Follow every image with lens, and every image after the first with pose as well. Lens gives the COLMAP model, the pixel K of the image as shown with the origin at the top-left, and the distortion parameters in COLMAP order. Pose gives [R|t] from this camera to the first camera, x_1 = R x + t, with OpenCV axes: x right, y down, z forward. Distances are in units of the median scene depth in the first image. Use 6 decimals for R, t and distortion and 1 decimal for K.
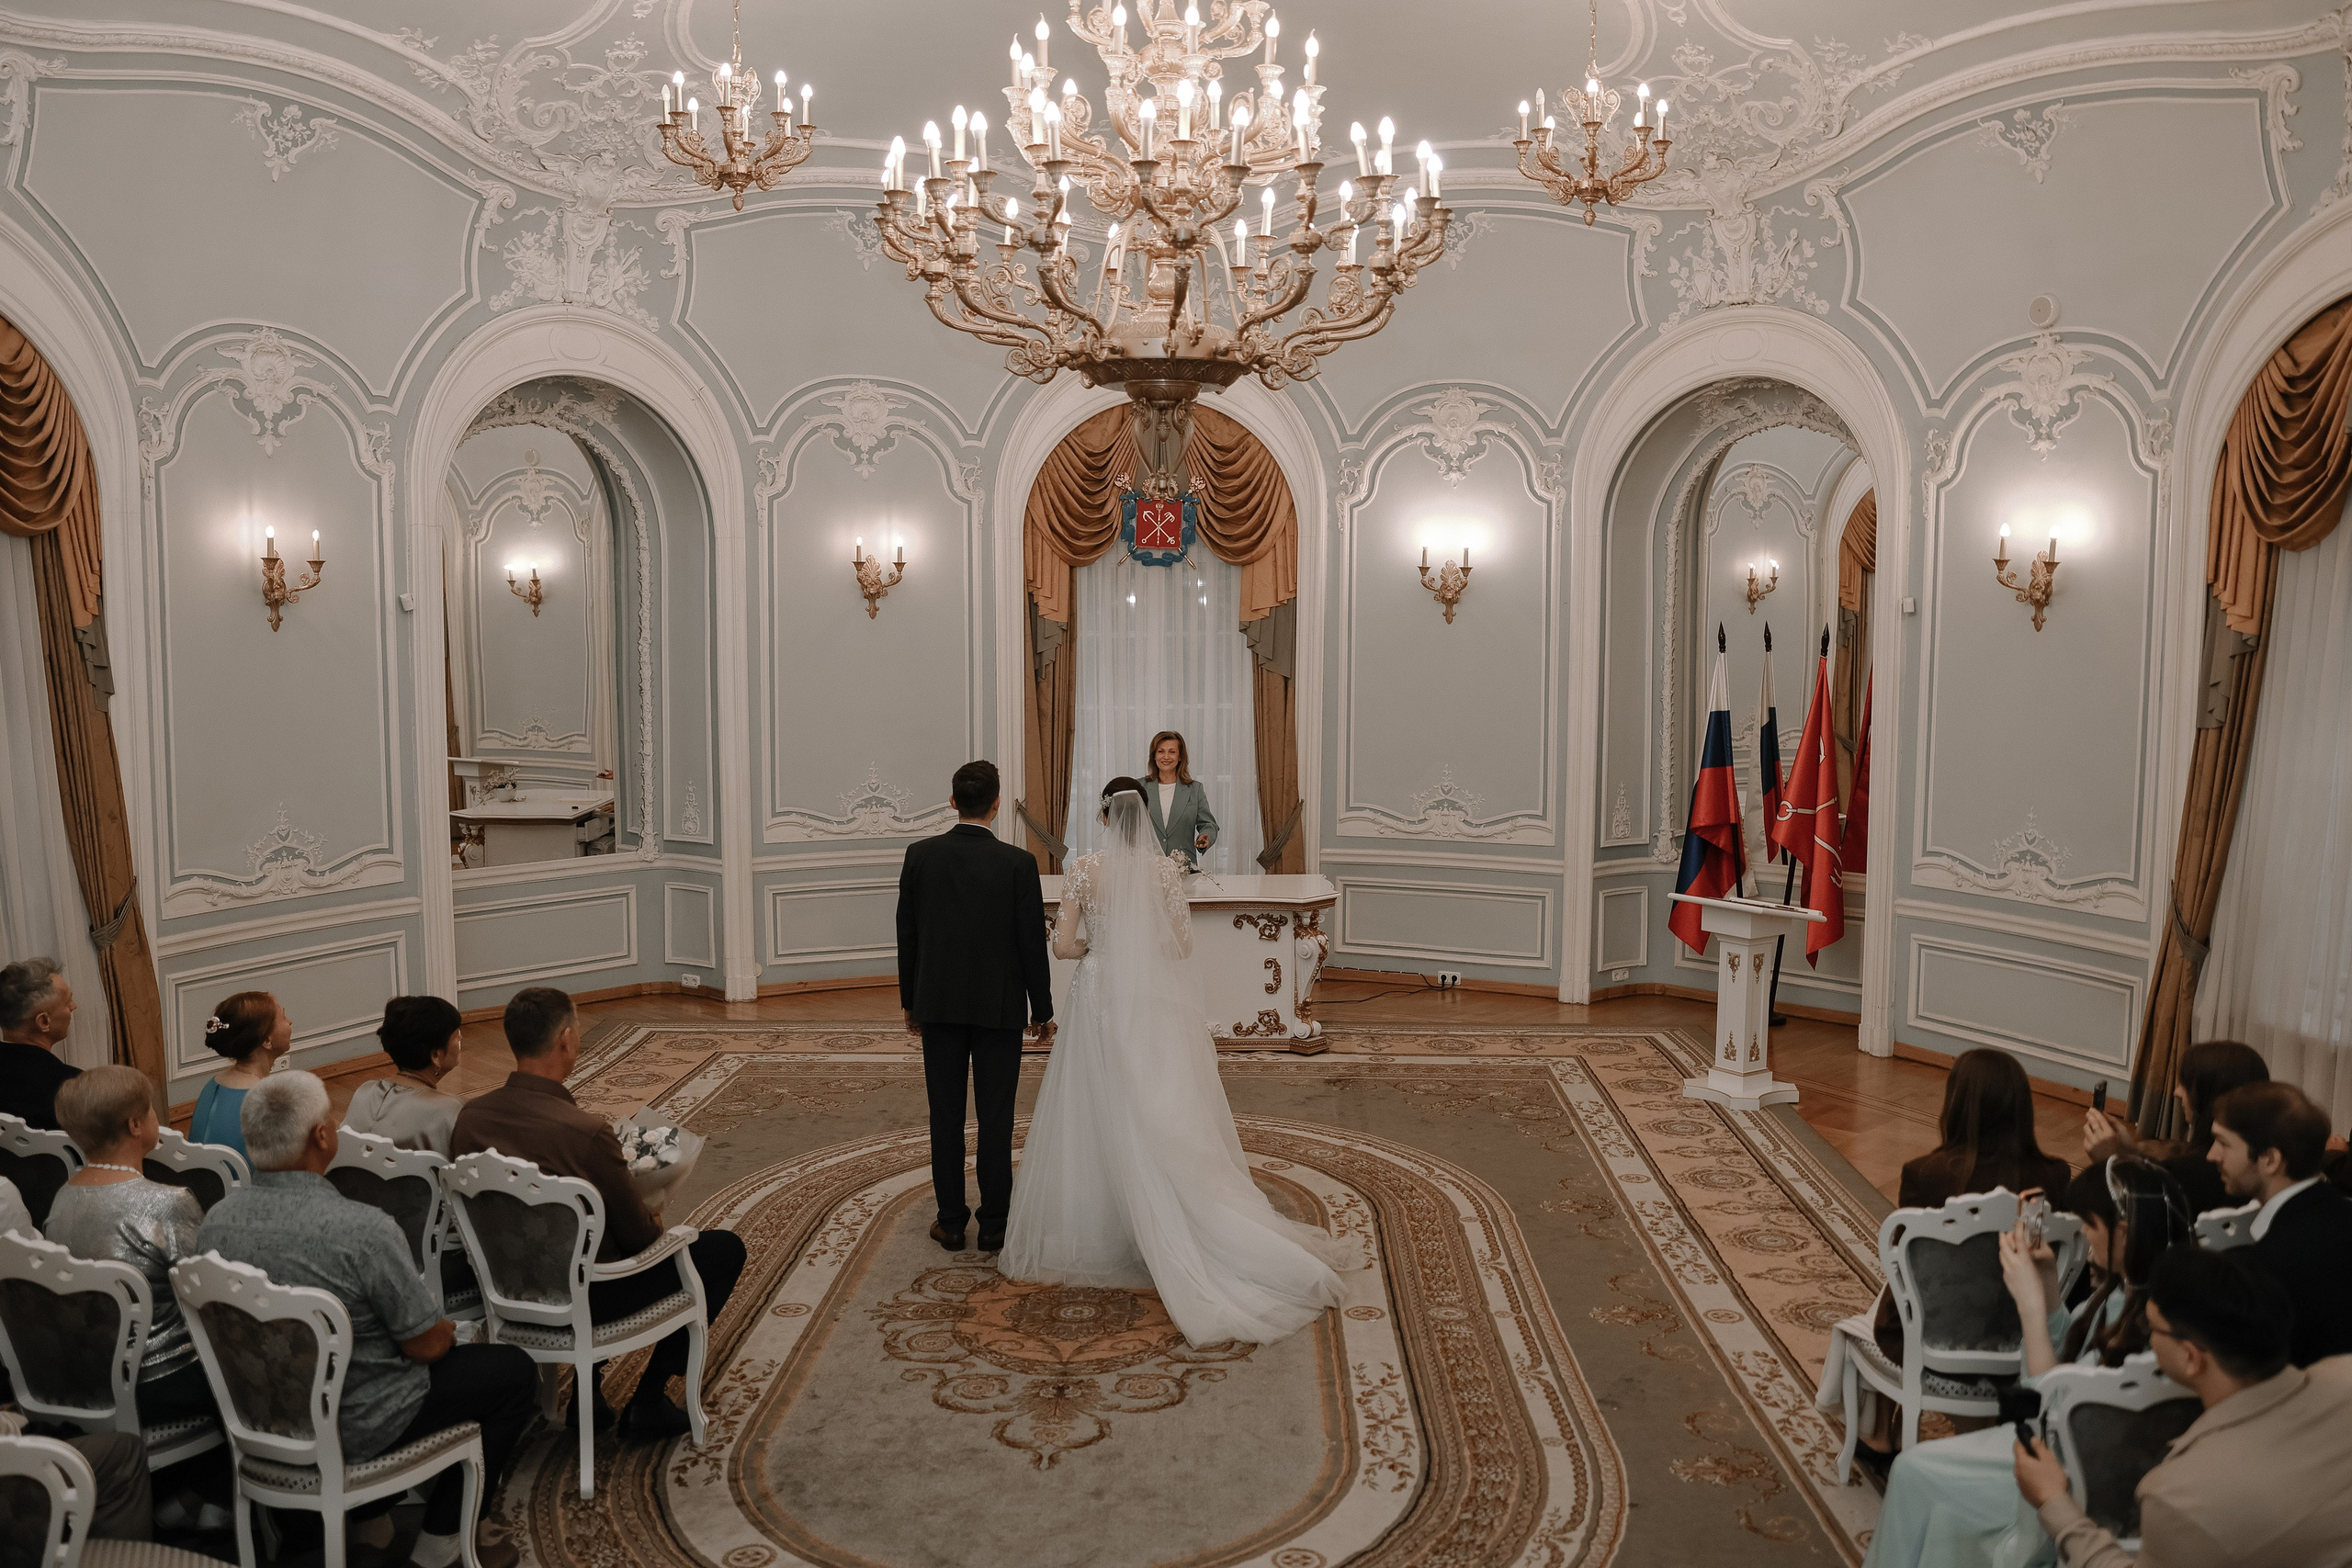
lens RADIAL K [[1940.4, 0, 1163.9], [0, 1940.4, 802.1], [0, 0, 1]] dist [-0.074712, 0.059618]
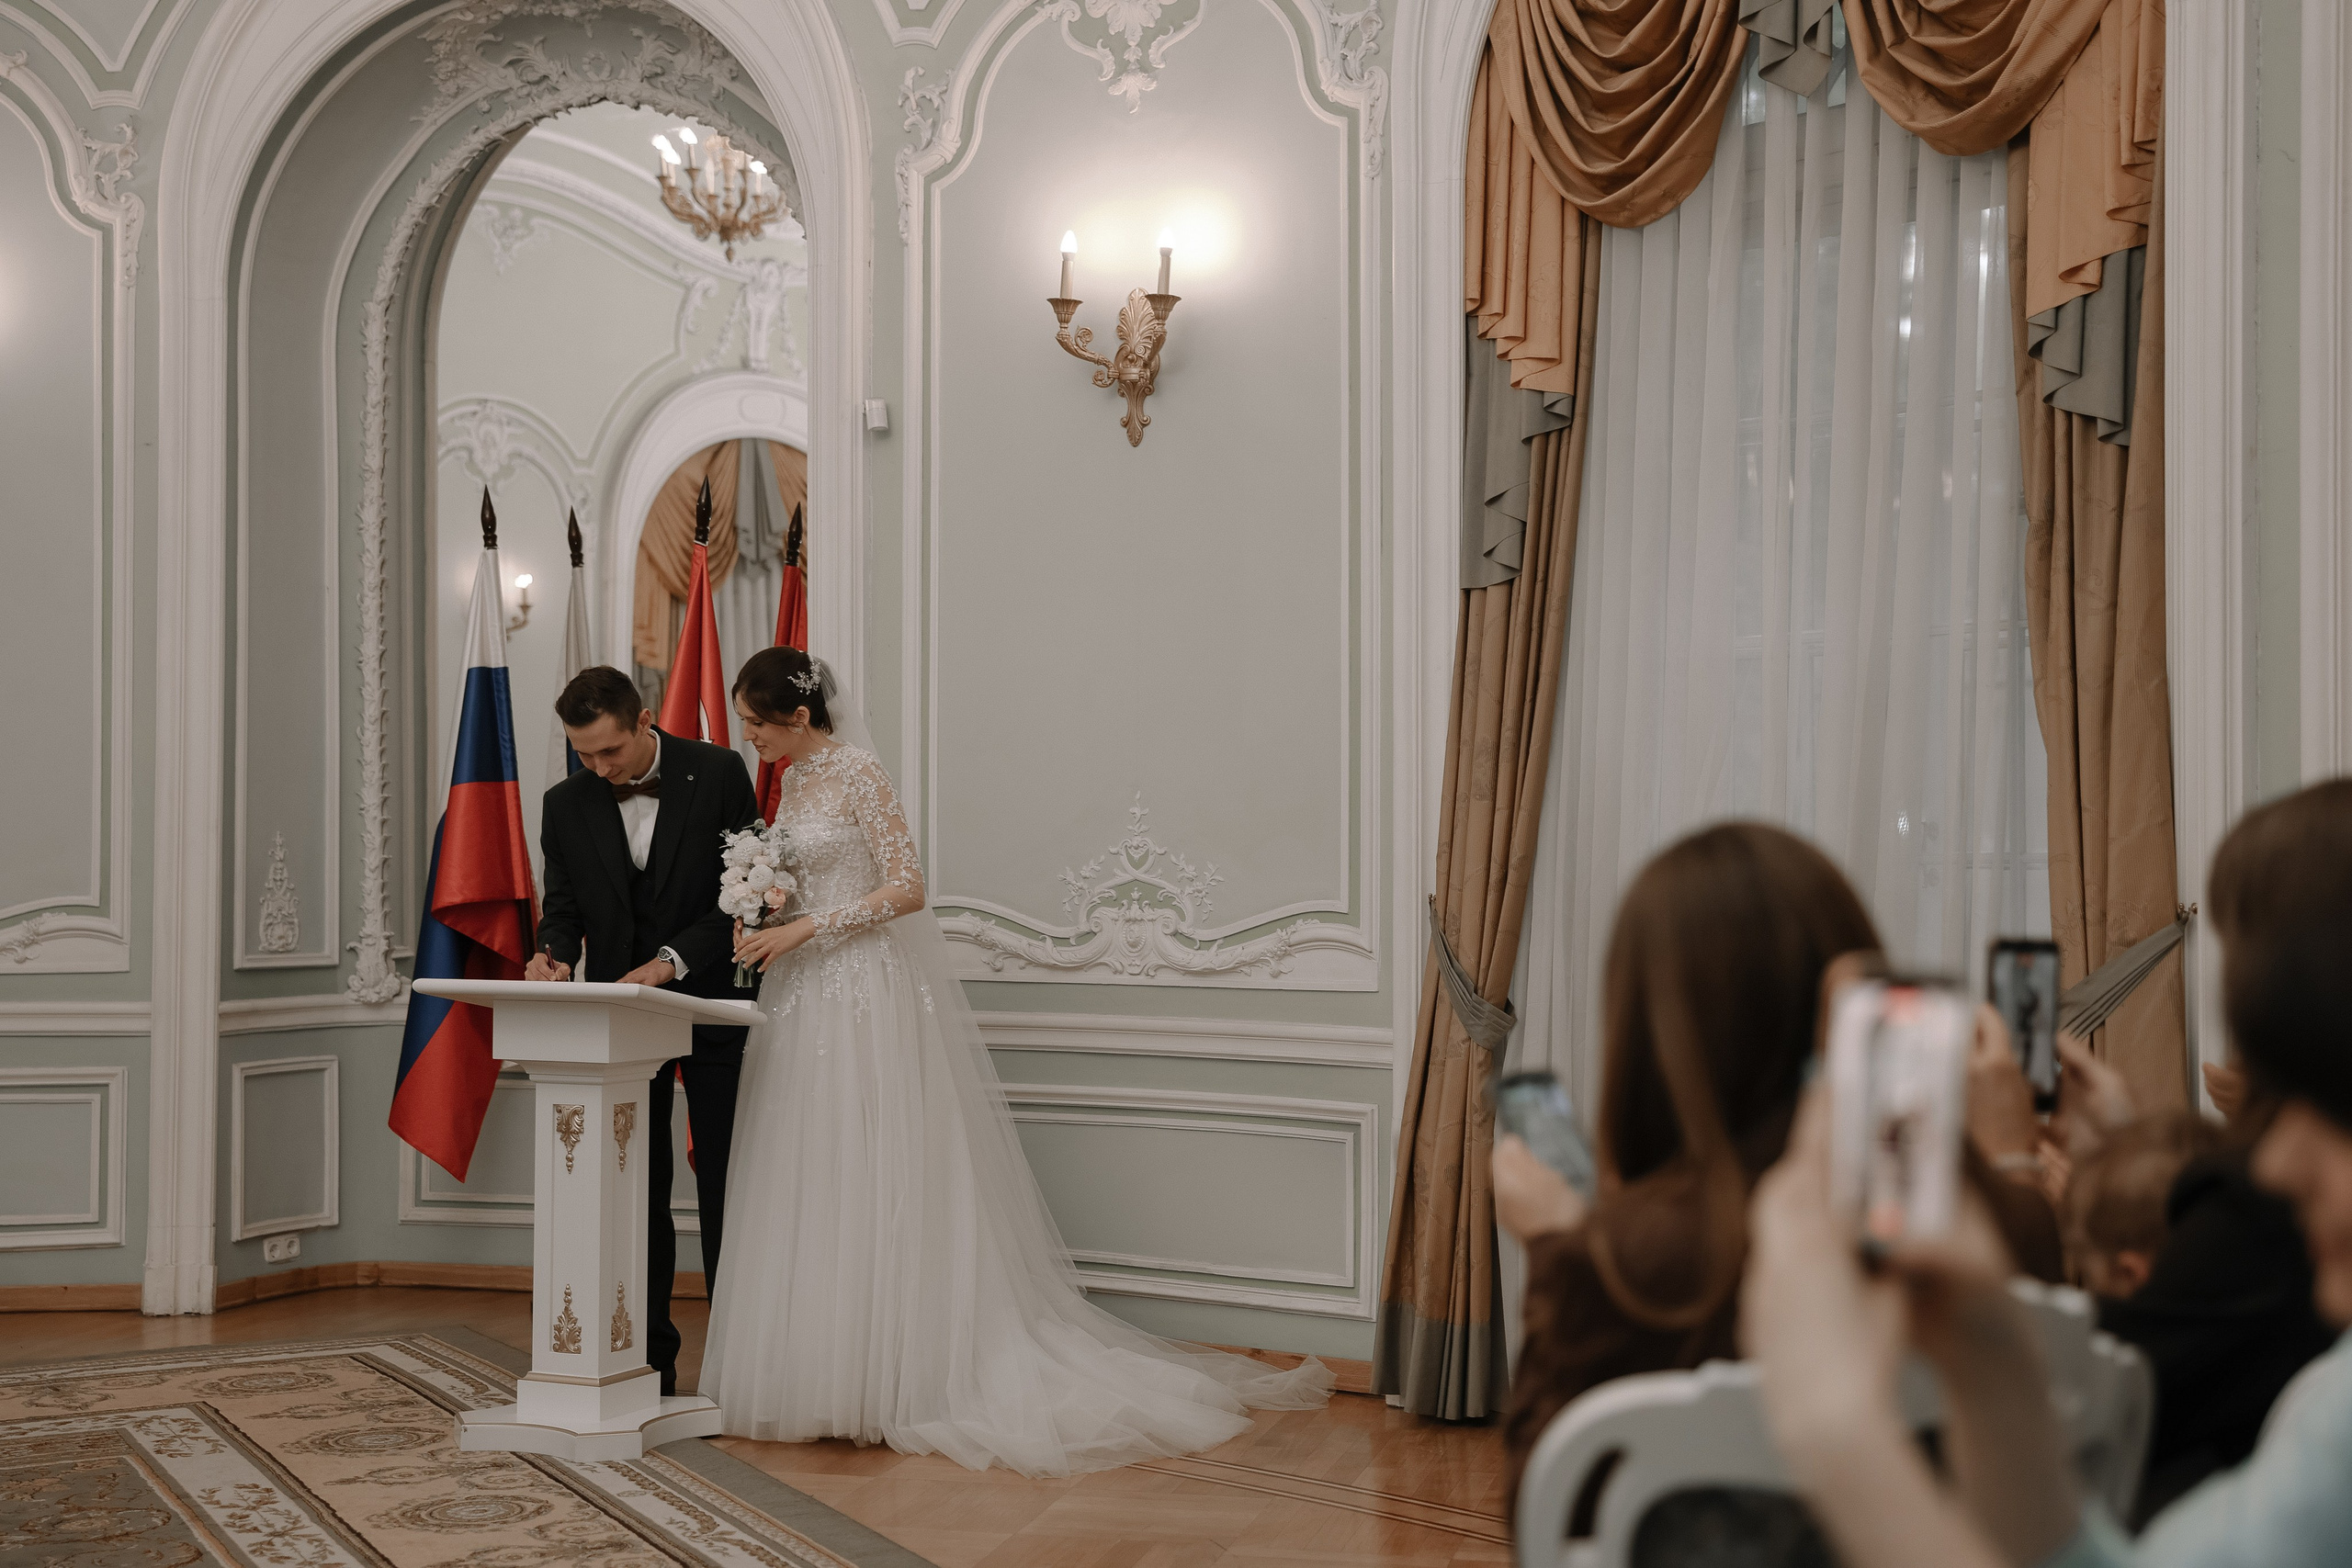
lens RADIAL K [[2907.4, 0, 1198.0], [0, 2907.4, 799.4], [0, 0, 1]] dist [0.036423, 0.000000]
pose [[0.848913, 0.012675, 0.528380, 0.061189], [0.053267, 0.992570, -0.109392, 0.085028], [-0.525841, 0.121010, 0.841931, 0.336204]]
